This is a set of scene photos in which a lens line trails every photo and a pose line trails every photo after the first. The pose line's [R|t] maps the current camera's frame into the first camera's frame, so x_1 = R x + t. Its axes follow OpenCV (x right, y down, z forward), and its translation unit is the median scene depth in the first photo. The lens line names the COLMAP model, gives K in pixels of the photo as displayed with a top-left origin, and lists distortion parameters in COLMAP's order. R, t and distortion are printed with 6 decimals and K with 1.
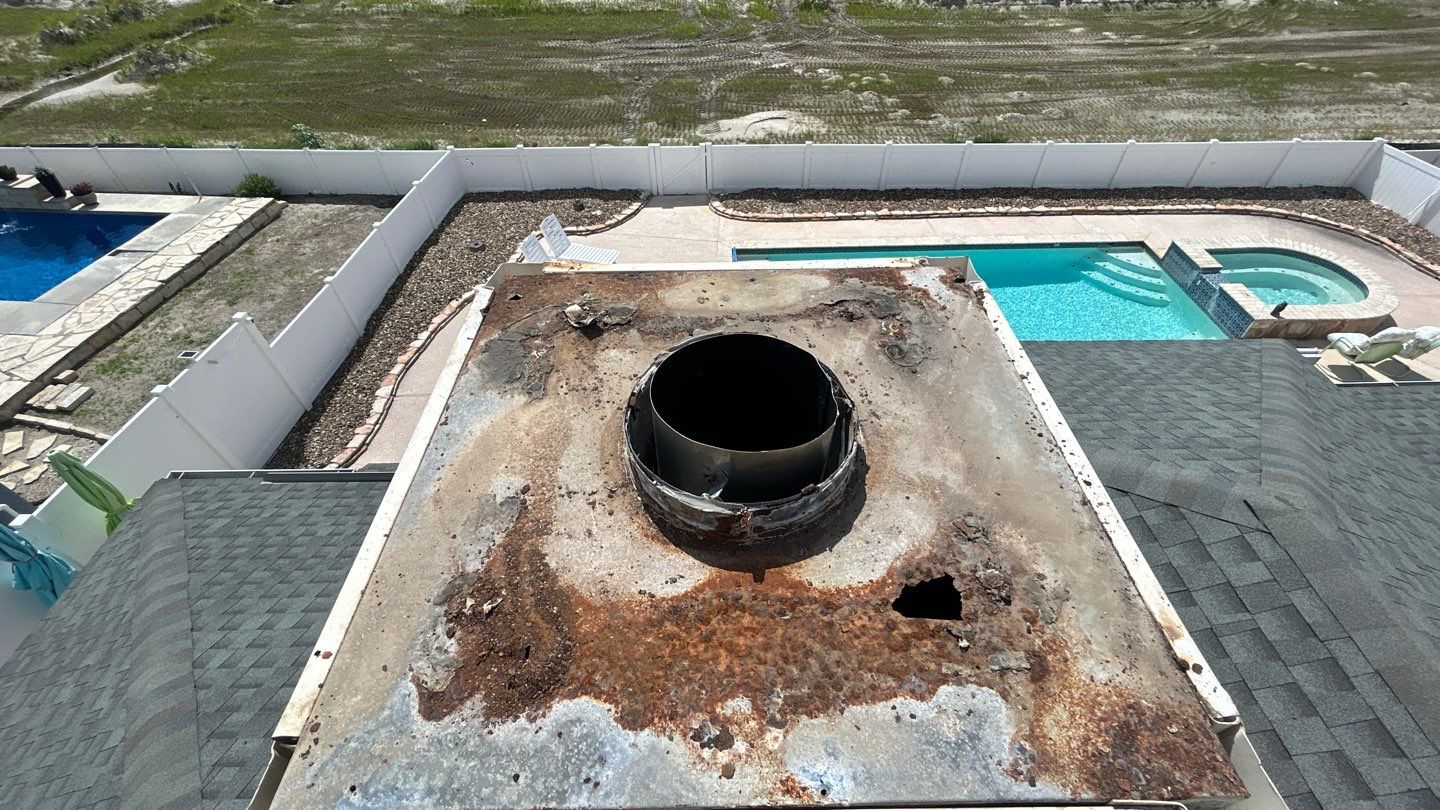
lens RADIAL K [[586.4, 0, 720.7], [0, 586.4, 406.8], [0, 0, 1]] dist [-0.011037, 0.007670]
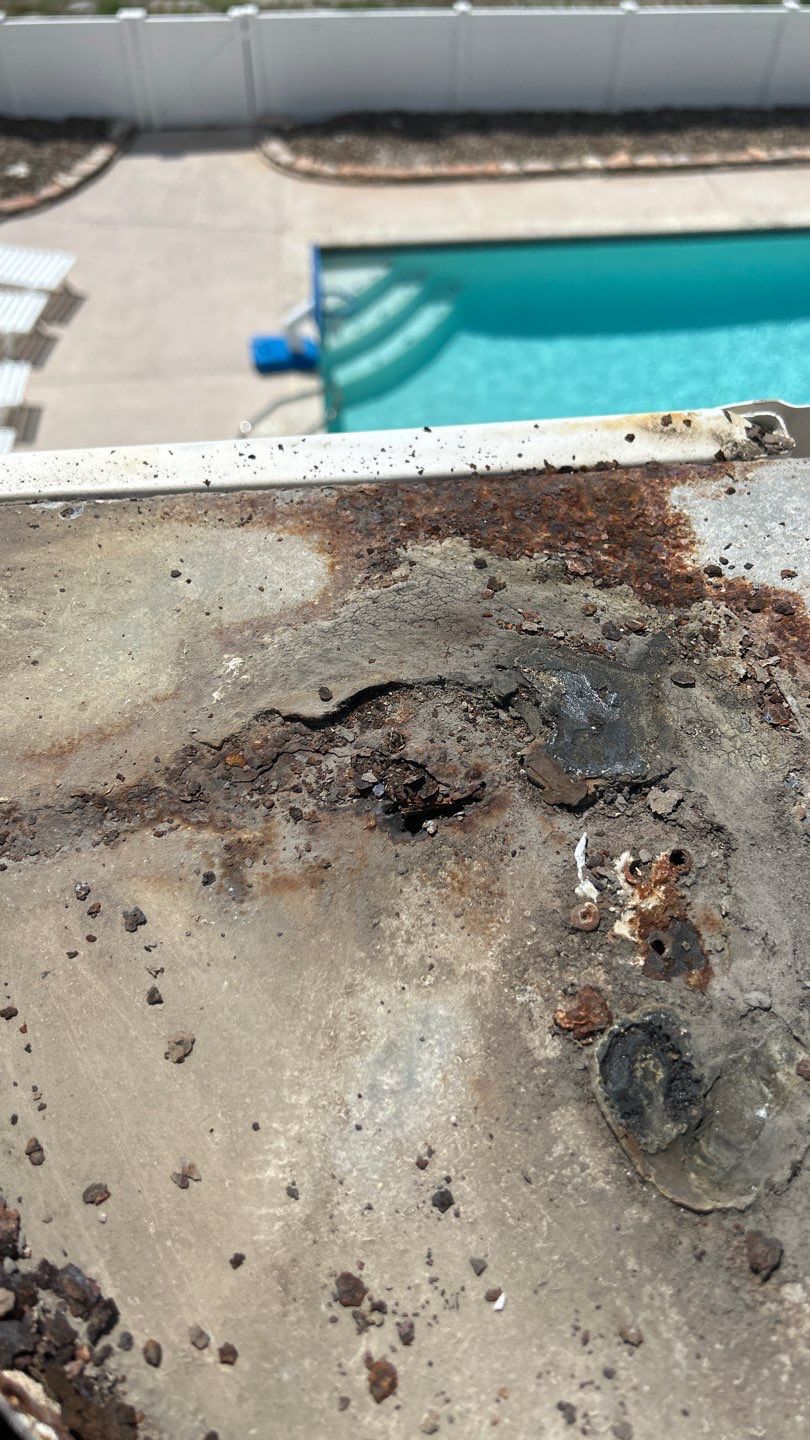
lens RADIAL K [[1108.7, 0, 404.1], [0, 1108.7, 715.4], [0, 0, 1]] dist [0.007795, -0.005410]
pose [[0.996191, -0.051581, 0.070311, 0.179886], [0.041254, 0.989131, 0.141129, -0.212213], [-0.076827, -0.137690, 0.987491, 0.599640]]
